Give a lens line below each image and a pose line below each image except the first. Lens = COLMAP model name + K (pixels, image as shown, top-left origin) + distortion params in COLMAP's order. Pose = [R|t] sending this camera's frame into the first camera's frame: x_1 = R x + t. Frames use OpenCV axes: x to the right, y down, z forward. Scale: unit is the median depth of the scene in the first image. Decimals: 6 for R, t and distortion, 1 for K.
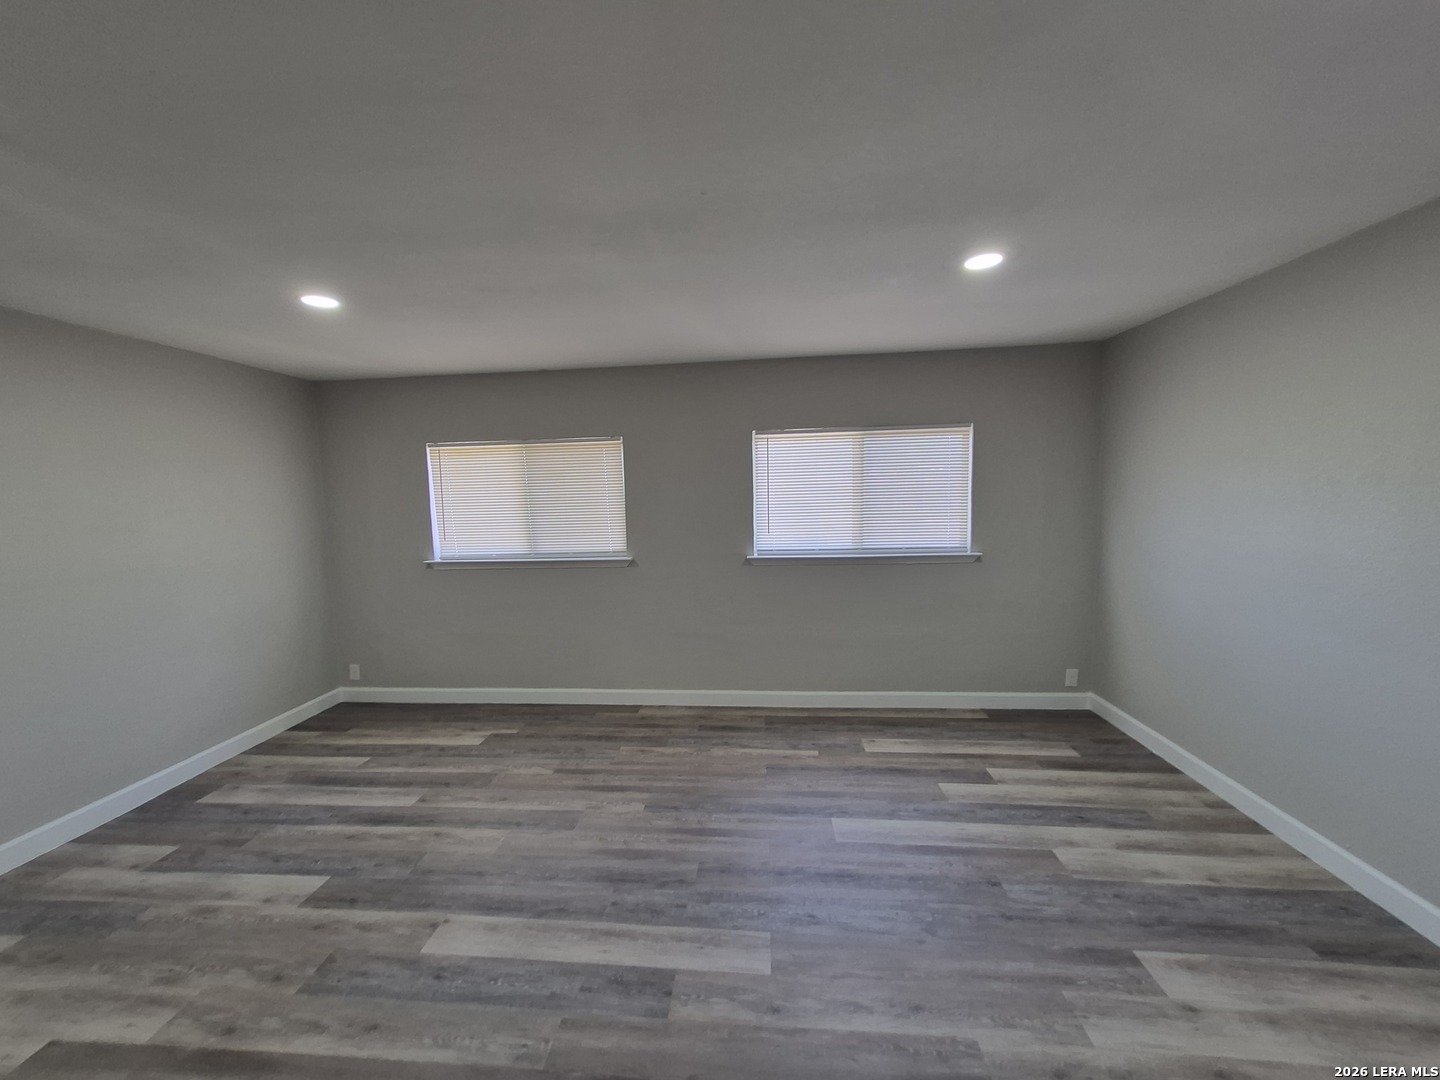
lens RADIAL K [[565.4, 0, 709.7], [0, 565.4, 546.0], [0, 0, 1]] dist [0.012010, -0.002208]
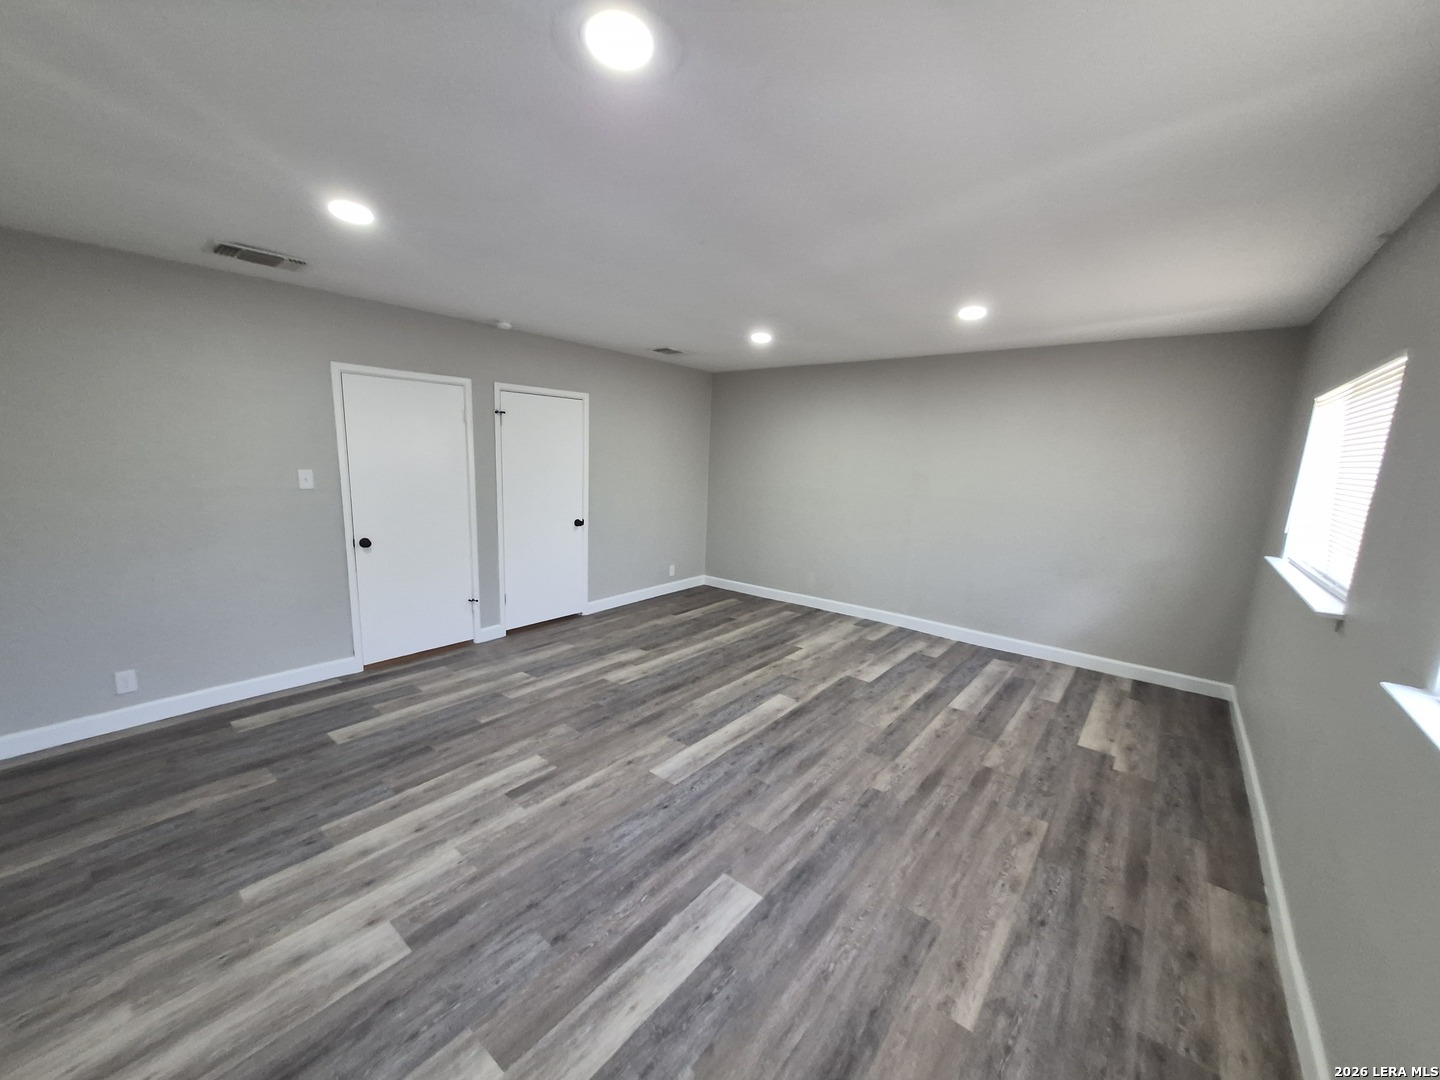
lens RADIAL K [[564.7, 0, 703.1], [0, 564.7, 546.5], [0, 0, 1]] dist [0.008807, -0.000083]
pose [[-0.568695, 0.144048, -0.809837, 0.754107], [-0.100227, 0.965075, 0.242043, -0.133476], [0.816420, 0.218816, -0.534395, 1.164831]]
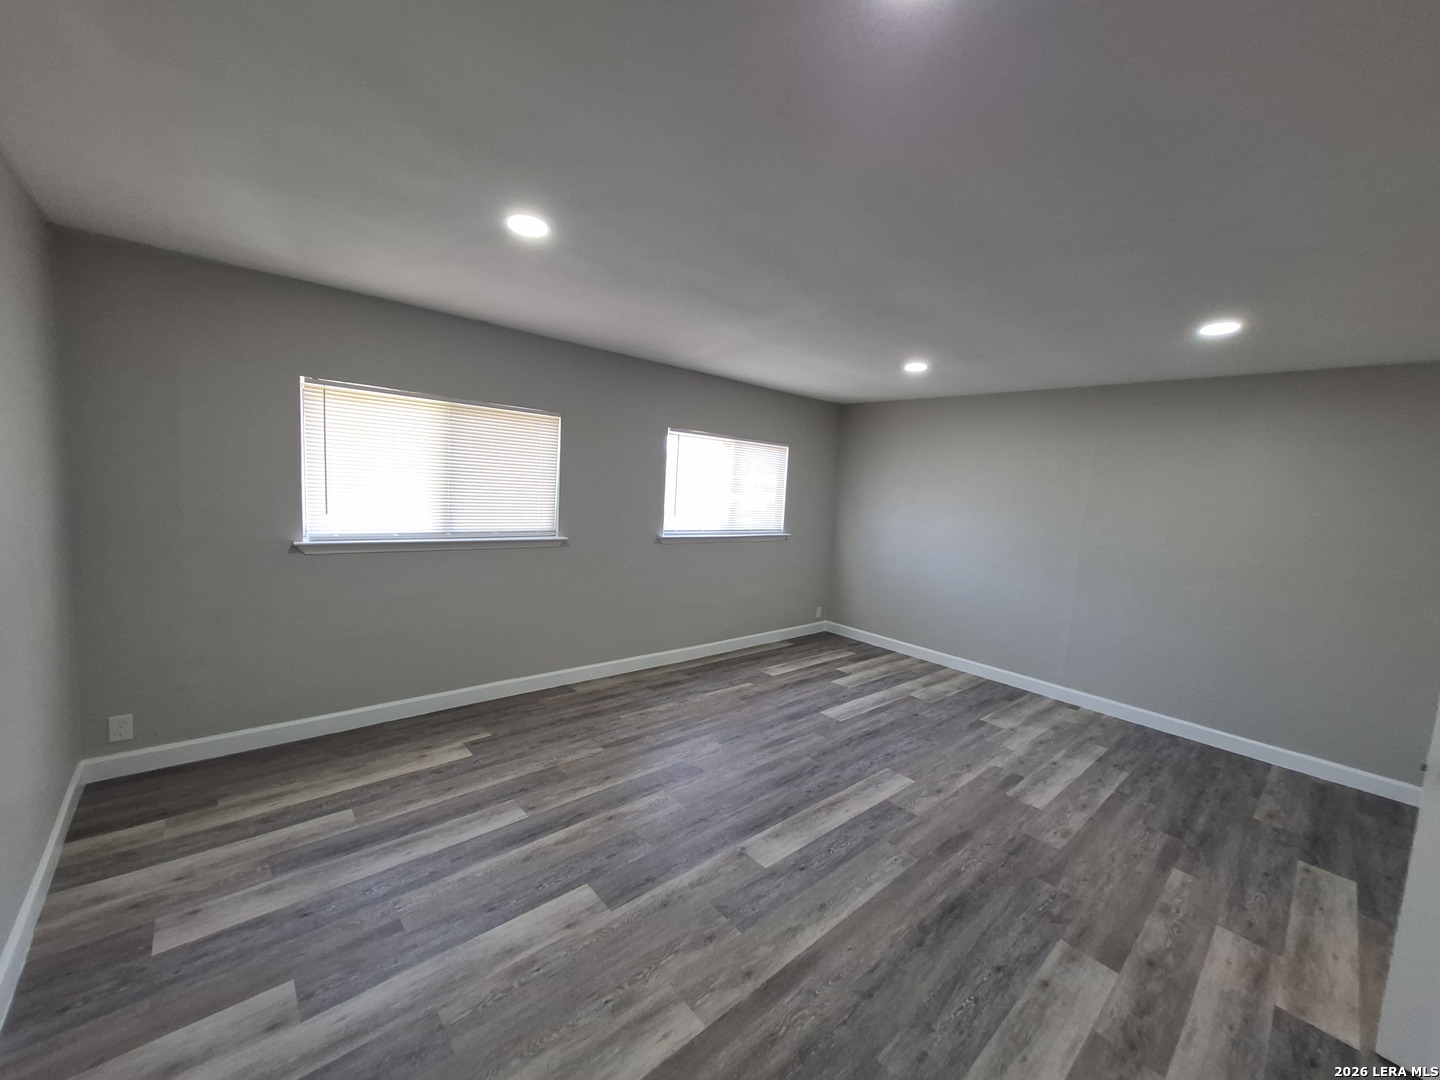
lens RADIAL K [[565.4, 0, 709.7], [0, 565.4, 546.0], [0, 0, 1]] dist [0.012010, -0.002208]
pose [[0.681407, -0.011582, 0.731813, -0.986019], [-0.007212, 0.999720, 0.022537, 0.017894], [-0.731869, -0.020635, 0.681133, 0.208771]]
